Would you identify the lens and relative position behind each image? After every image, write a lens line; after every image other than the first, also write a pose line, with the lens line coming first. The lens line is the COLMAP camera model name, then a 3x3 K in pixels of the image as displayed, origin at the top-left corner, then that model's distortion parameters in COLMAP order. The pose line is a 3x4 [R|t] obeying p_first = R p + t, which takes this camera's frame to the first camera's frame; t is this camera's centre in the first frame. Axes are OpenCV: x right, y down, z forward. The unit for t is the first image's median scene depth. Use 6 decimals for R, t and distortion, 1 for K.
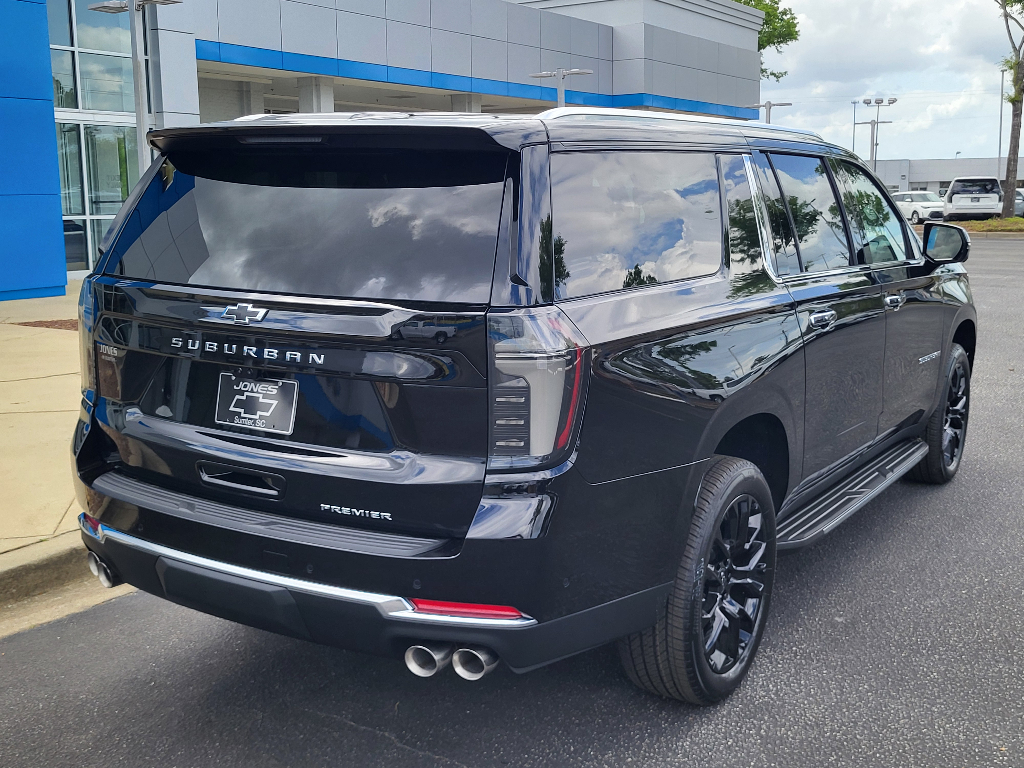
lens RADIAL K [[1169.2, 0, 509.7], [0, 1169.2, 378.1], [0, 0, 1]] dist [0.033078, 0.000000]
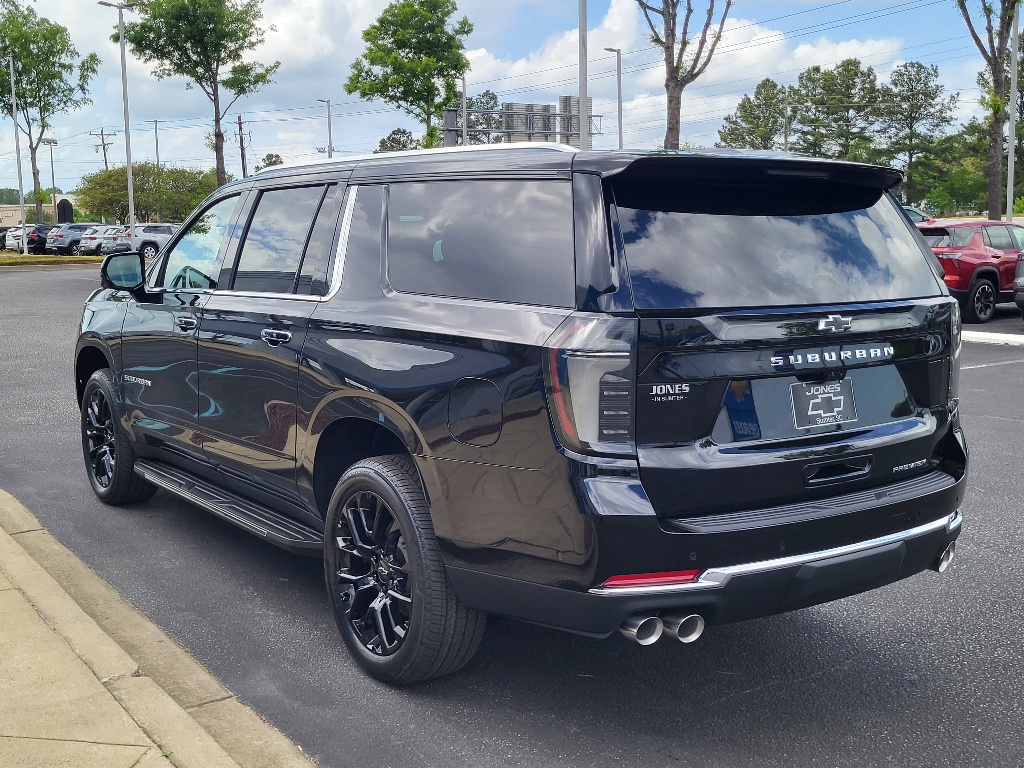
lens RADIAL K [[1169.2, 0, 510.3], [0, 1169.2, 388.8], [0, 0, 1]] dist [0.033078, 0.000000]
pose [[0.385271, -0.133129, 0.913150, -1.409468], [0.158591, 0.984368, 0.076600, -0.131316], [-0.909074, 0.115306, 0.400362, 0.843061]]
